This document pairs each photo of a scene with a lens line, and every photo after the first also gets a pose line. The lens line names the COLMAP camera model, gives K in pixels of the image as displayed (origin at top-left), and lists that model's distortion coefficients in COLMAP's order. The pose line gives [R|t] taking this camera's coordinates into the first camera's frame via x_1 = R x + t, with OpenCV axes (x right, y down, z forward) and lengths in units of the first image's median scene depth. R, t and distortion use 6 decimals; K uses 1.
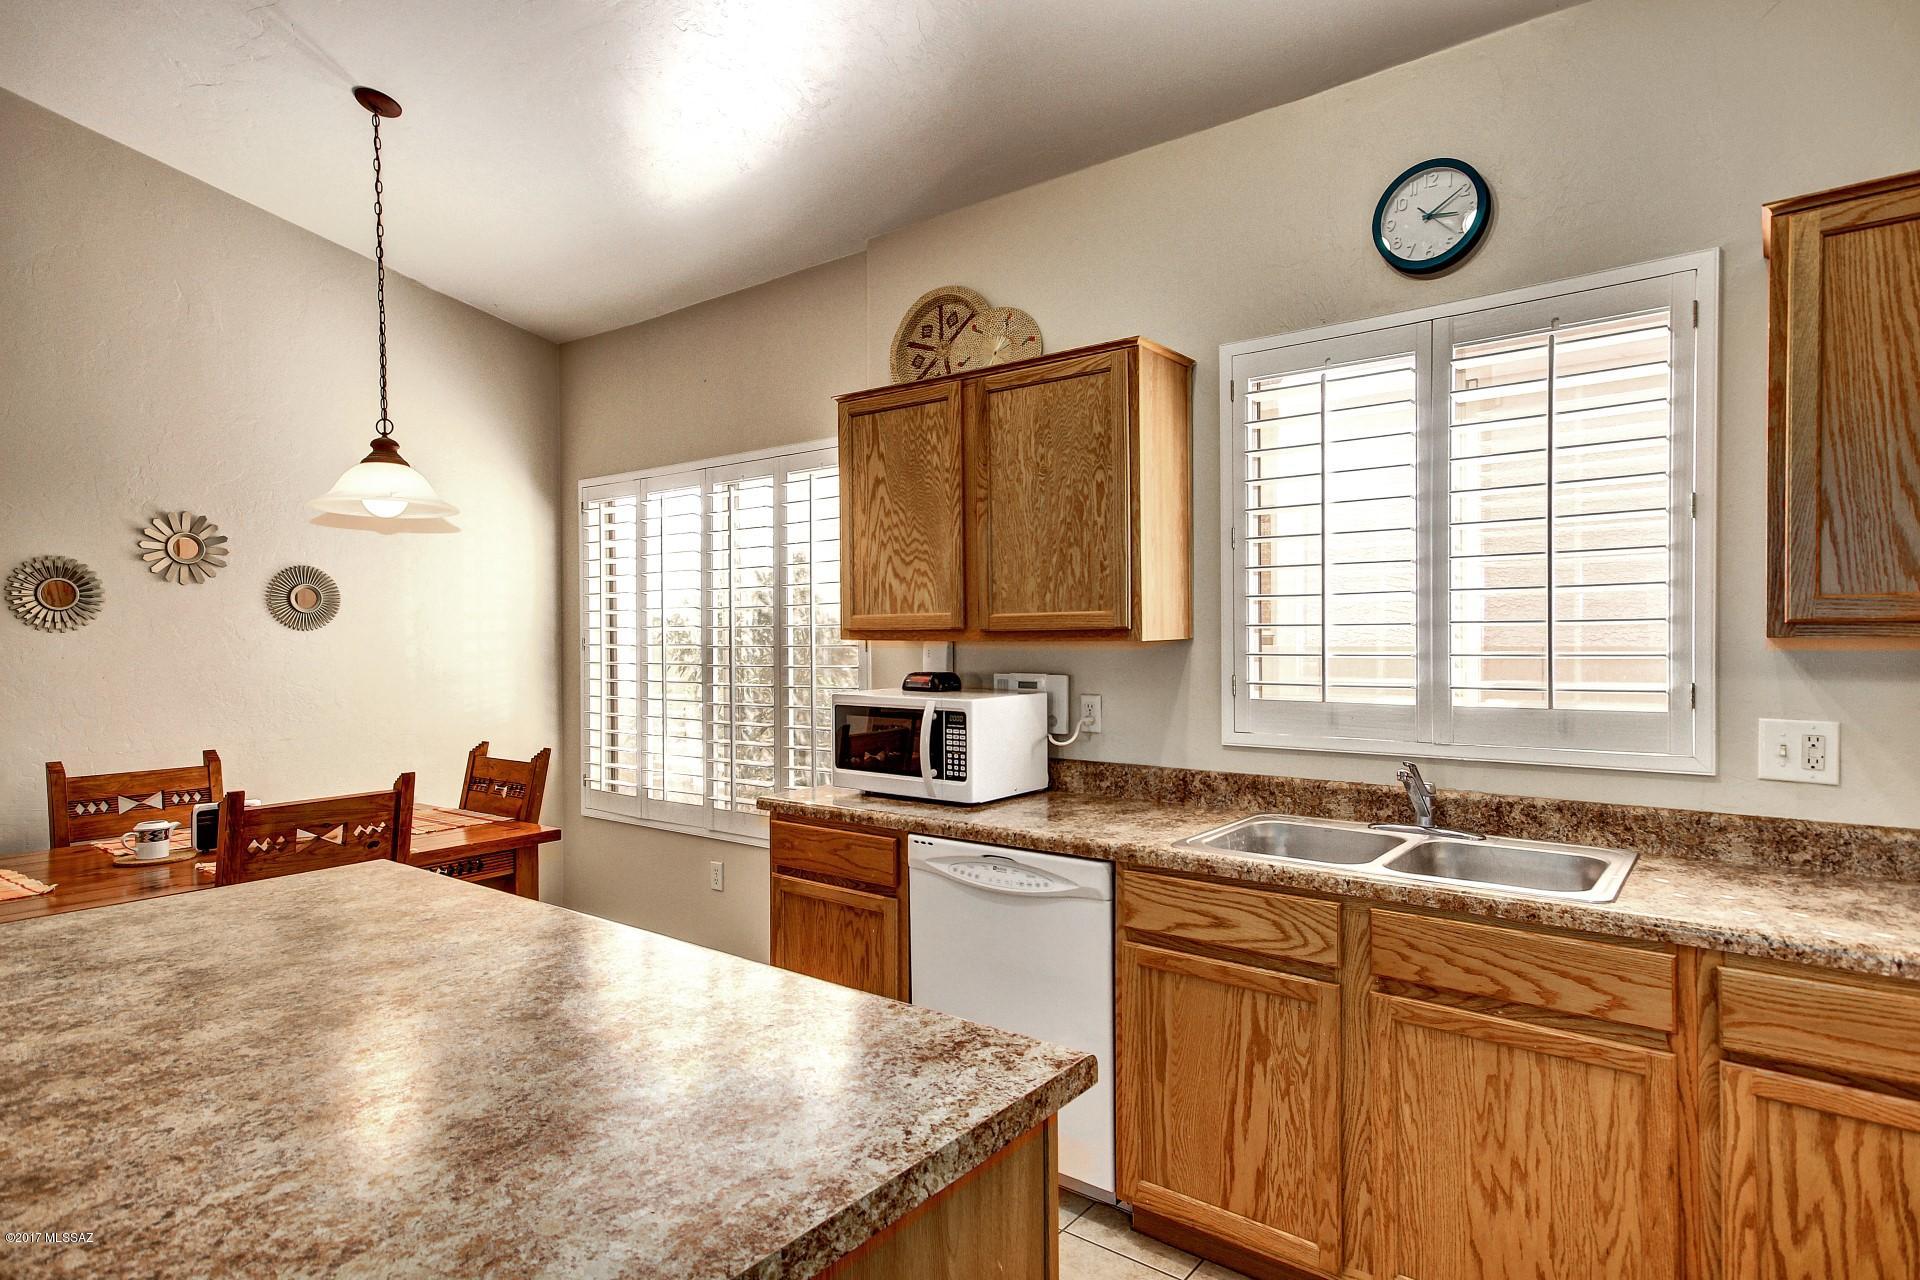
lens RADIAL K [[1037.0, 0, 980.6], [0, 1037.0, 639.3], [0, 0, 1]] dist [0.018682, 0.002908]
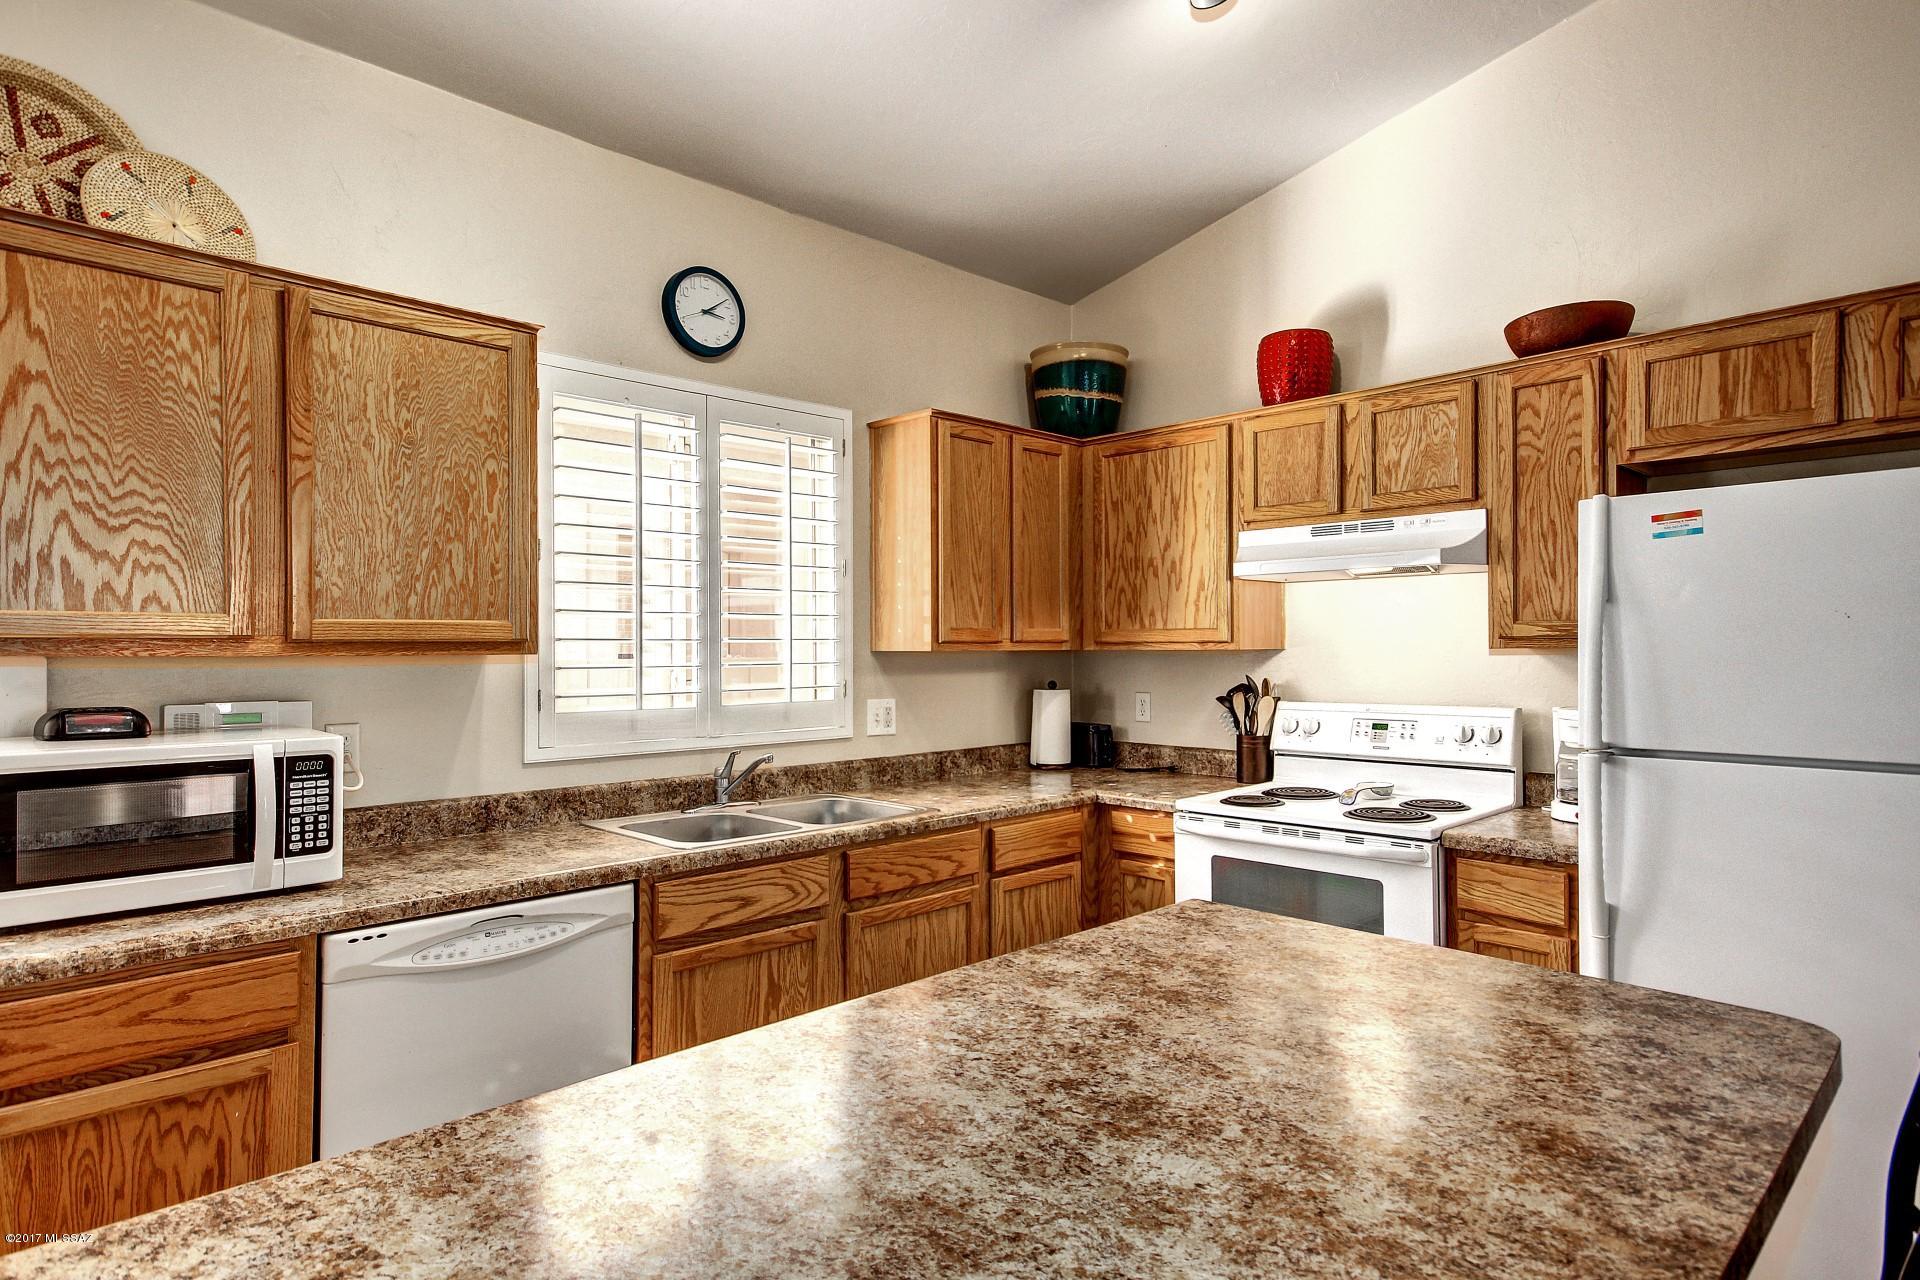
lens RADIAL K [[1037.0, 0, 960.0], [0, 1037.0, 644.2], [0, 0, 1]] dist [0.018682, 0.002908]
pose [[0.156117, 0.008747, 0.987700, -0.684252], [0.004023, 0.999947, -0.009491, 0.002515], [-0.987730, 0.005455, 0.156074, 0.473455]]
